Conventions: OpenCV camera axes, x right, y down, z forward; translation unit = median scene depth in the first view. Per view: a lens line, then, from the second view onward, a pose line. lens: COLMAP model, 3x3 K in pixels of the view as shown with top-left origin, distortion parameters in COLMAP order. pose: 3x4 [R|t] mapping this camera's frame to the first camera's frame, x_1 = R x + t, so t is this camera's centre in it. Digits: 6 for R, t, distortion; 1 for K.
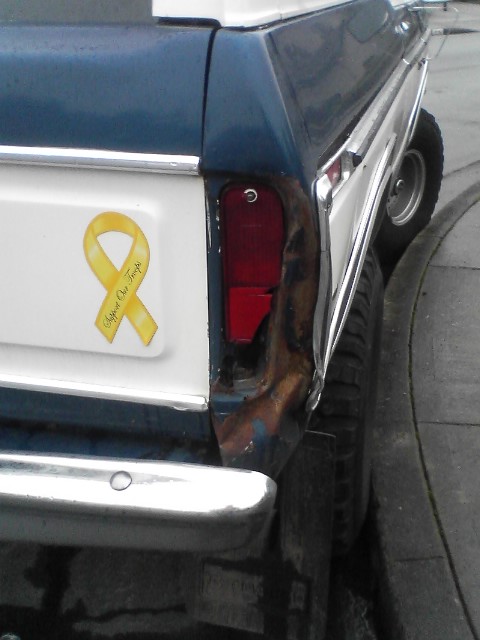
lens RADIAL K [[800.2, 0, 240.0], [0, 800.2, 320.0], [0, 0, 1]] dist [0.011433, -0.033301]
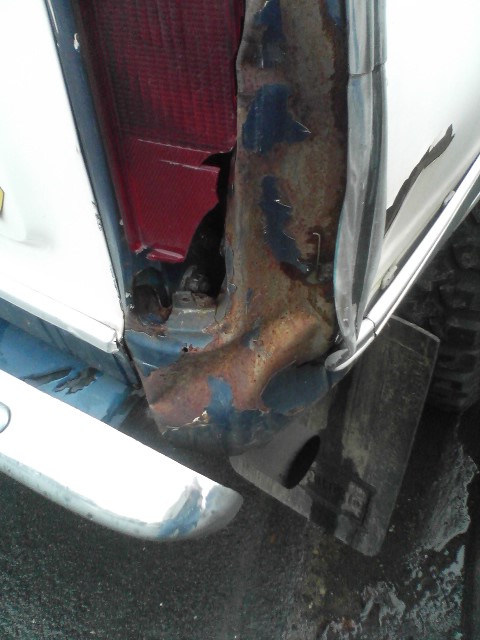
lens RADIAL K [[681.6, 0, 216.4], [0, 681.6, 320.5], [0, 0, 1]] dist [0.116822, -0.411794]
pose [[0.932501, 0.220707, -0.285885, 0.145527], [-0.094239, 0.912826, 0.397326, -0.093690], [0.348656, -0.343566, 0.872010, 0.637871]]
